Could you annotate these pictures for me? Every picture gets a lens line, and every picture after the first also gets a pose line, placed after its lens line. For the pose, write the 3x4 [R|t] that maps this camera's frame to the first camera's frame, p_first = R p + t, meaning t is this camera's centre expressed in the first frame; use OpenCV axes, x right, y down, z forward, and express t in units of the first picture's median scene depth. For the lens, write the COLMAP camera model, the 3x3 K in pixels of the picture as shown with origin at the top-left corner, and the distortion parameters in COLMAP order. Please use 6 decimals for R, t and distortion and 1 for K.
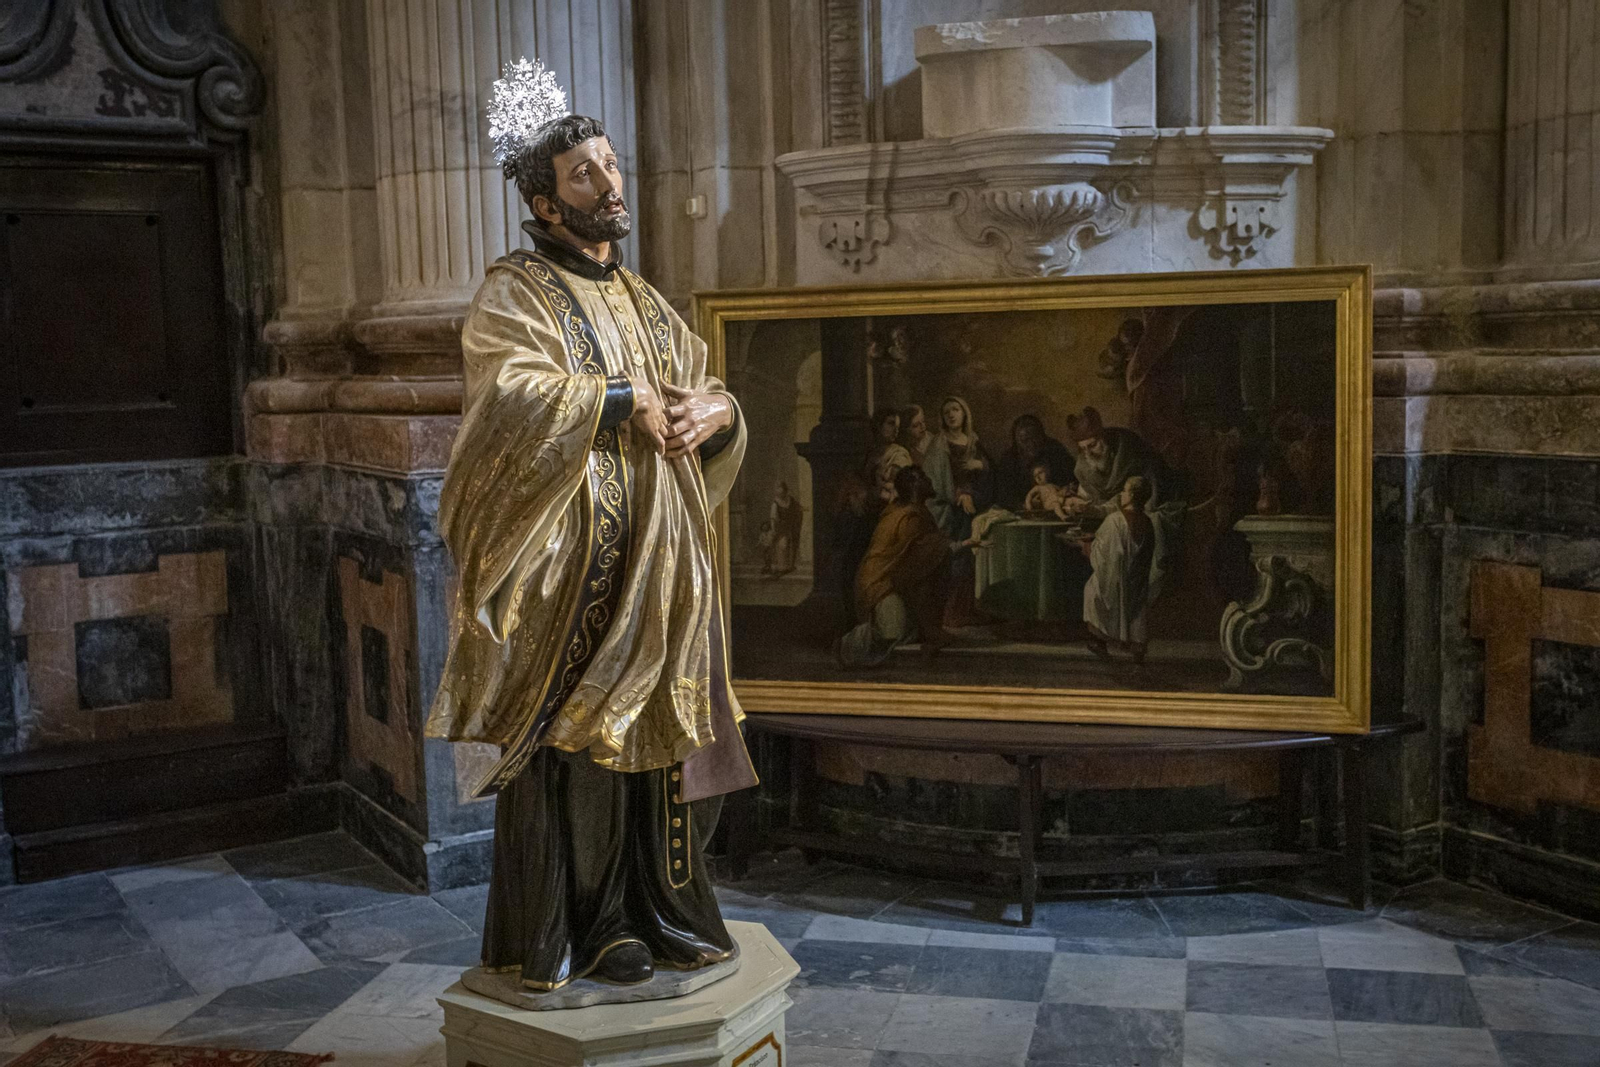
lens RADIAL K [[1687.9, 0, 862.0], [0, 1687.9, 538.0], [0, 0, 1]] dist [0.010170, 0.002960]
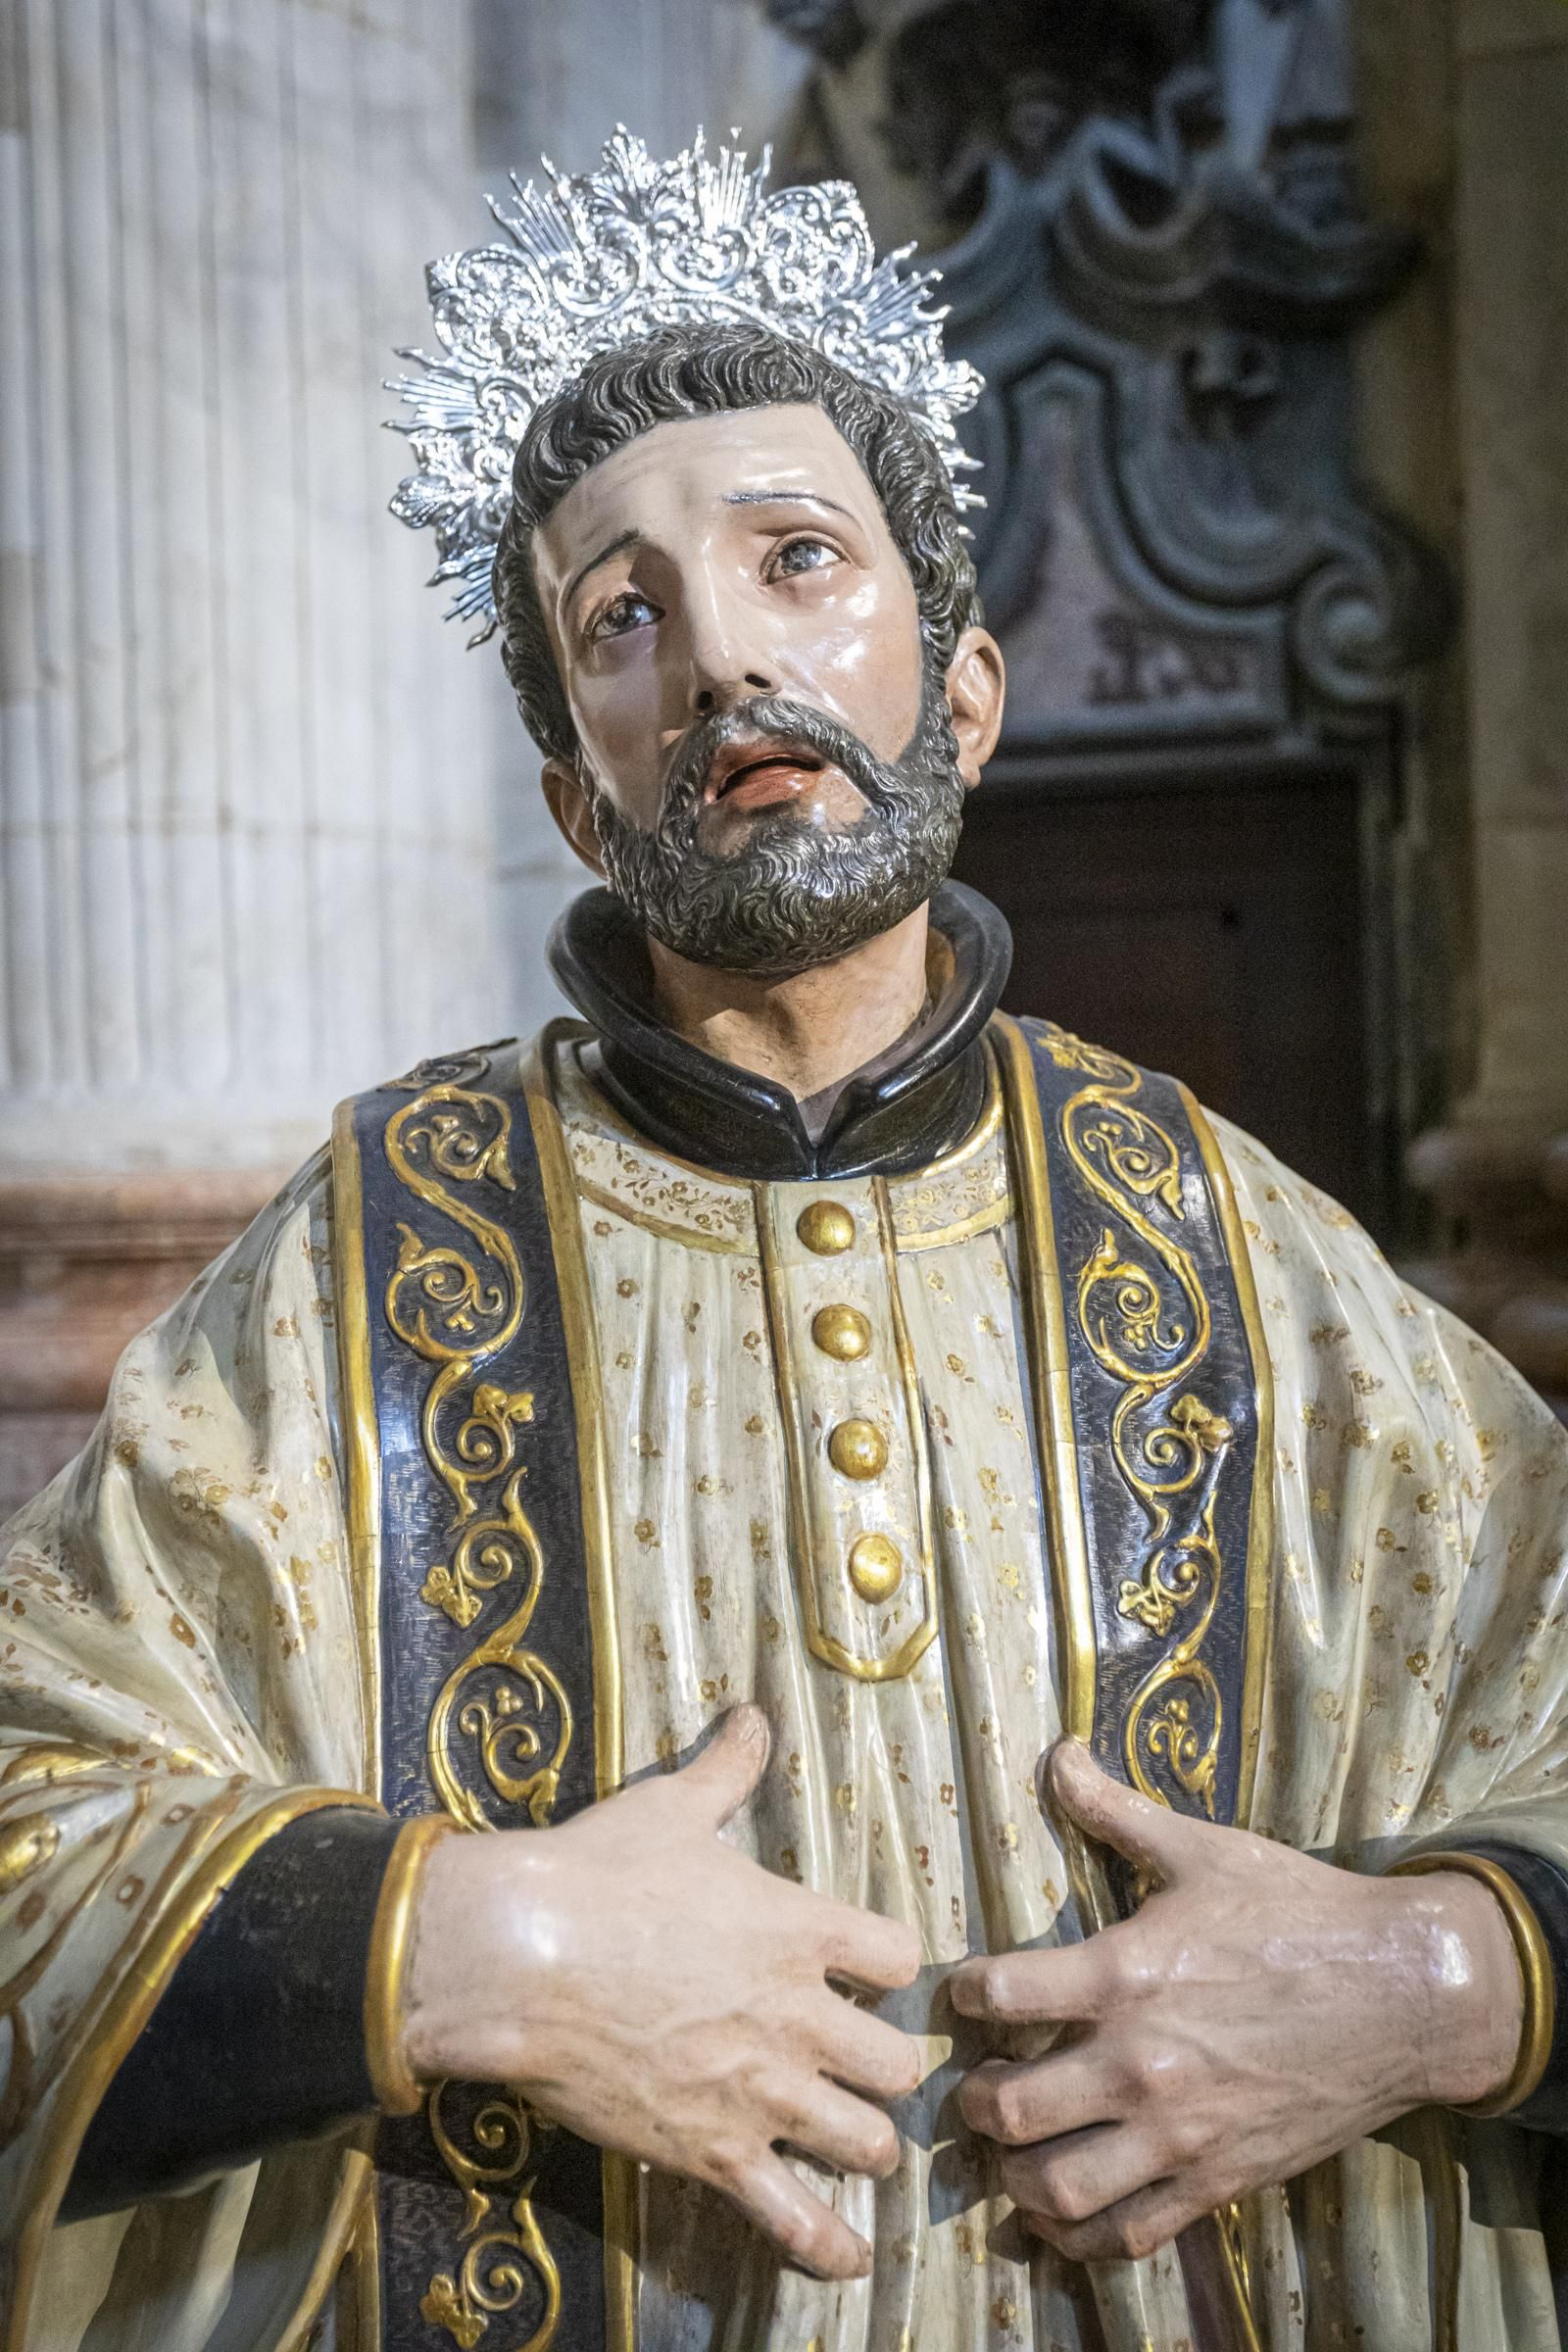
lens RADIAL K [[2481.2, 0, 784.1], [0, 2481.2, 1143.2], [0, 0, 1]] dist [0.010170, 0.002960]
pose [[0.639602, 0.014545, -0.768568, 0.044224], [-0.081649, 0.995451, -0.049109, -0.112288], [0.764357, 0.094163, 0.637880, 0.648380]]
